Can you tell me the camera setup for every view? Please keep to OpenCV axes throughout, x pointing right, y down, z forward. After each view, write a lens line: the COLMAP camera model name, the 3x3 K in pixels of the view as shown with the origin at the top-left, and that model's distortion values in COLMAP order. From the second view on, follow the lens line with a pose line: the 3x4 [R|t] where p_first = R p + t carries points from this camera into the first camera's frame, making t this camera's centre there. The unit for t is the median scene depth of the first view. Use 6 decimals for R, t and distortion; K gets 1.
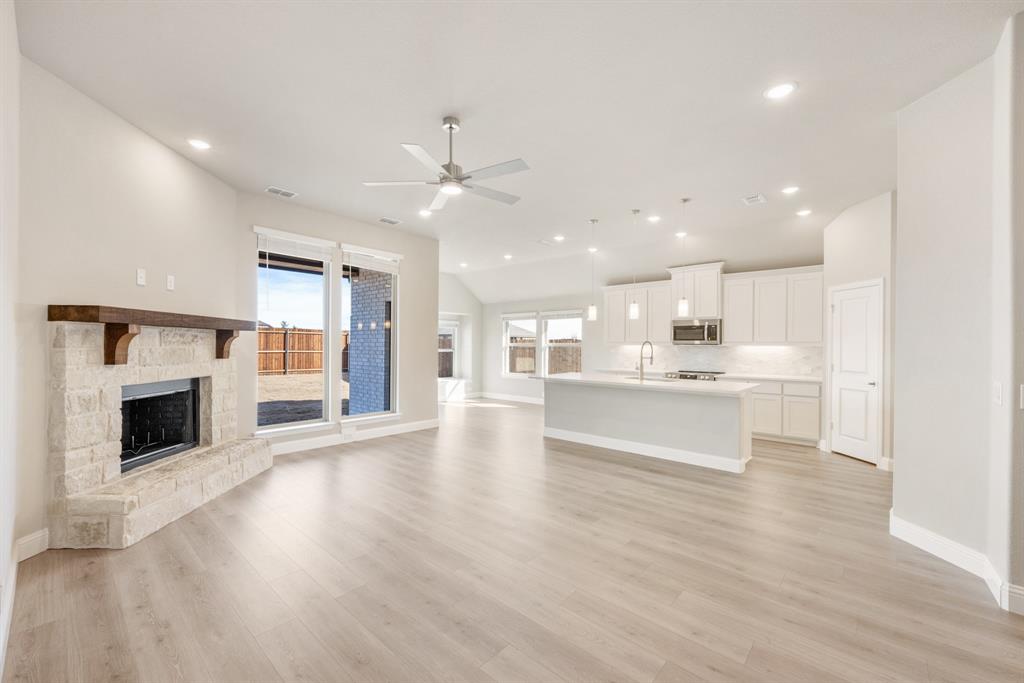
lens RADIAL K [[418.9, 0, 512.0], [0, 418.9, 341.5], [0, 0, 1]] dist [-0.002185, -0.000235]
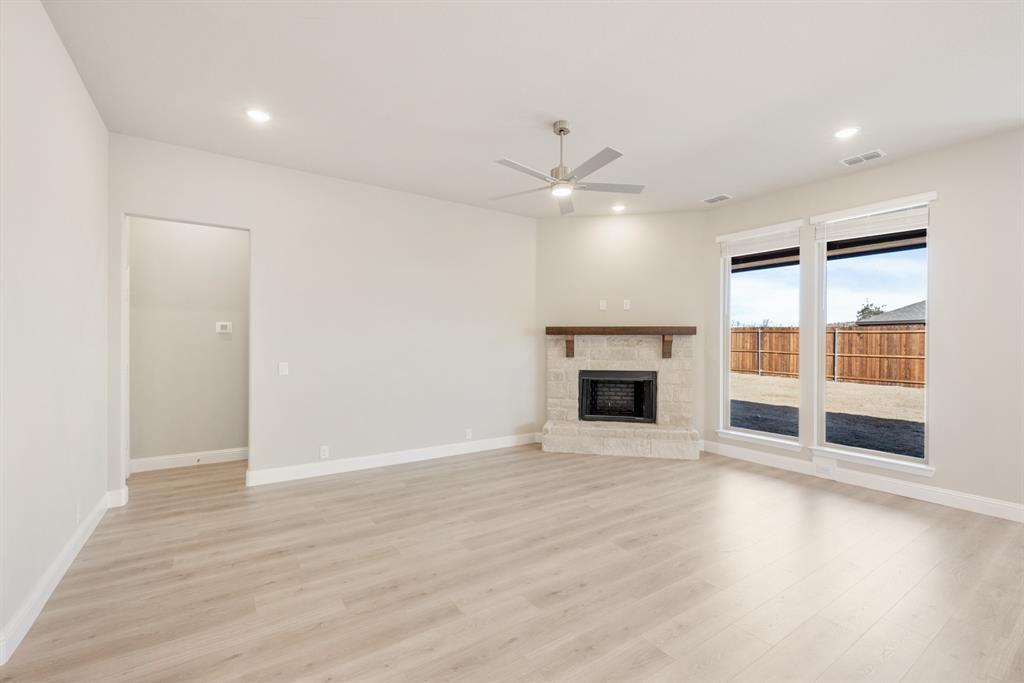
lens RADIAL K [[442.4, 0, 512.0], [0, 442.4, 341.5], [0, 0, 1]] dist [0.022811, 0.000133]
pose [[-0.245914, -0.007242, -0.969265, 0.781303], [0.004003, 0.999956, -0.008487, 0.001087], [0.969283, -0.005967, -0.245874, 0.969028]]
